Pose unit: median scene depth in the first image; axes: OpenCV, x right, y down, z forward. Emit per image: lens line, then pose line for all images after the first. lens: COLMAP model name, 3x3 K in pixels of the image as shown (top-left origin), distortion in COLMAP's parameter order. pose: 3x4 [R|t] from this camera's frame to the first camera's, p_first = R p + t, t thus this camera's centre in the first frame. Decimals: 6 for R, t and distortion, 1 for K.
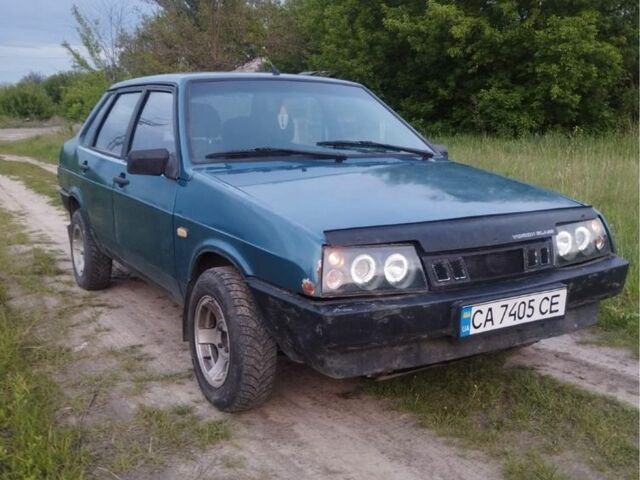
lens RADIAL K [[702.3, 0, 322.1], [0, 702.3, 242.0], [0, 0, 1]] dist [0.042457, 0.000000]
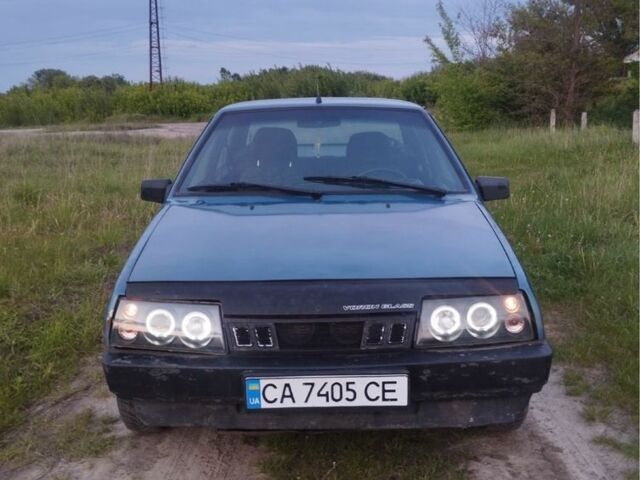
lens RADIAL K [[702.3, 0, 316.0], [0, 702.3, 240.3], [0, 0, 1]] dist [0.042457, 0.000000]
pose [[0.856567, 0.085531, -0.508898, 0.683519], [-0.076824, 0.996315, 0.038143, -0.122967], [0.510285, 0.006424, 0.859981, 0.220318]]
